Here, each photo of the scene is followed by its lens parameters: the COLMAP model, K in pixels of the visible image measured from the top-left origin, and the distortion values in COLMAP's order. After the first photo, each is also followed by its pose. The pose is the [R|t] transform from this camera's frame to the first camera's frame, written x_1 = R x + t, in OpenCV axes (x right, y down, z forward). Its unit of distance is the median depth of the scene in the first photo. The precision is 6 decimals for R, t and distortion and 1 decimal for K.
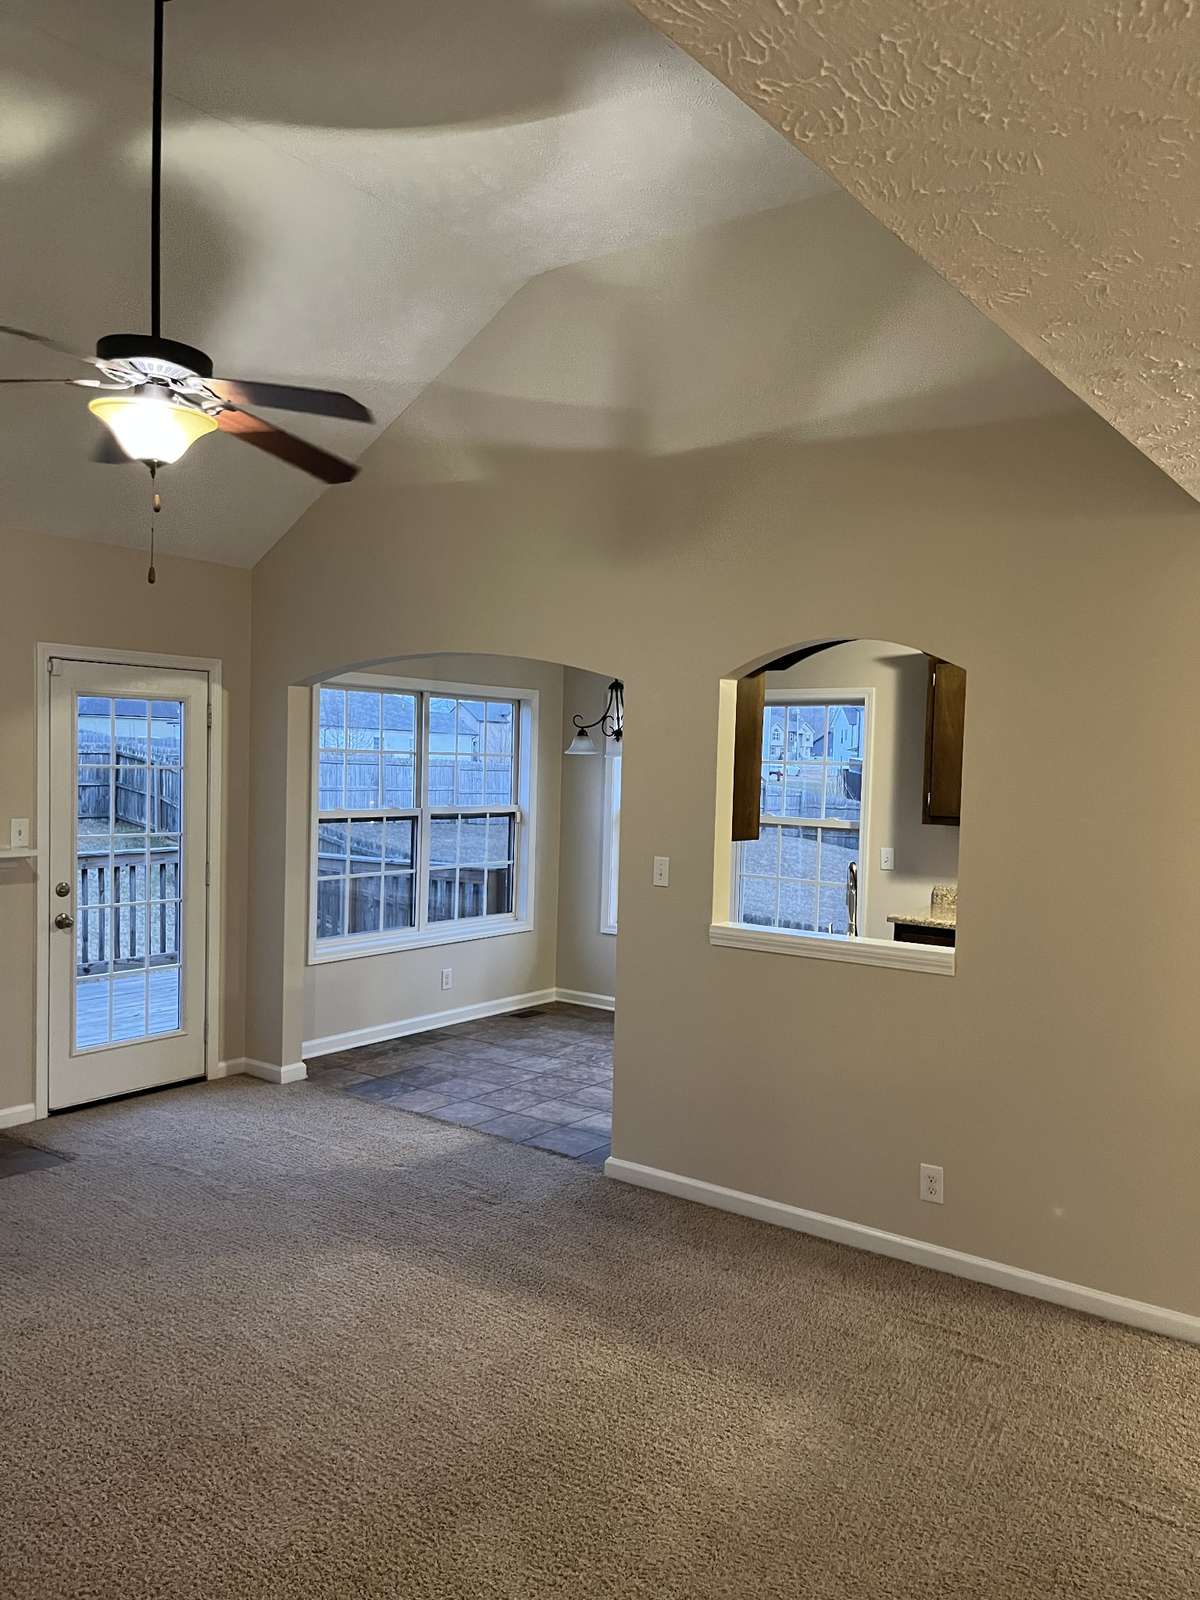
lens RADIAL K [[1197.1, 0, 602.1], [0, 1197.1, 800.1], [0, 0, 1]] dist [0.033691, -0.011961]
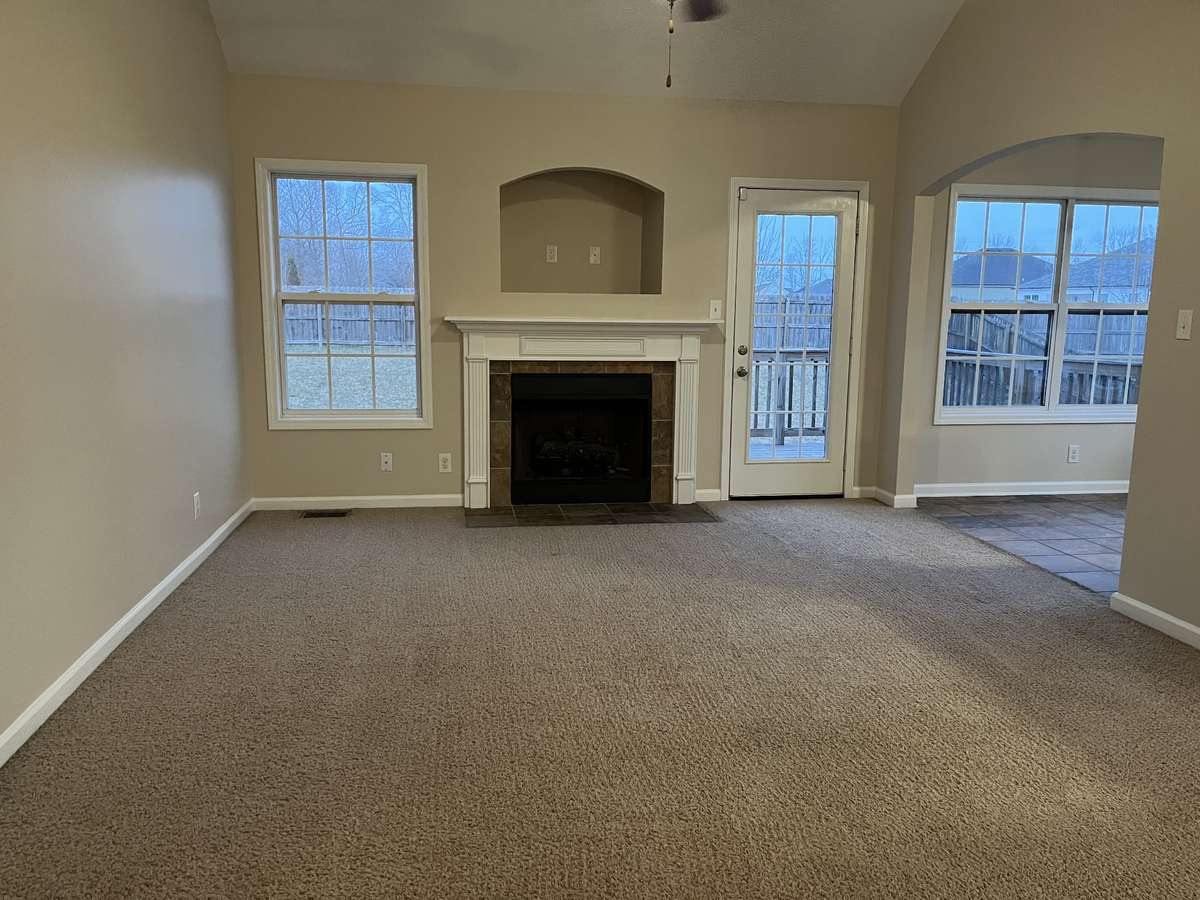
lens RADIAL K [[897.8, 0, 604.5], [0, 897.8, 448.7], [0, 0, 1]] dist [0.033691, -0.011961]
pose [[0.725779, 0.091974, -0.681752, 0.169566], [-0.014879, 0.992889, 0.118109, 0.059950], [0.687767, -0.075577, 0.721987, 0.074333]]
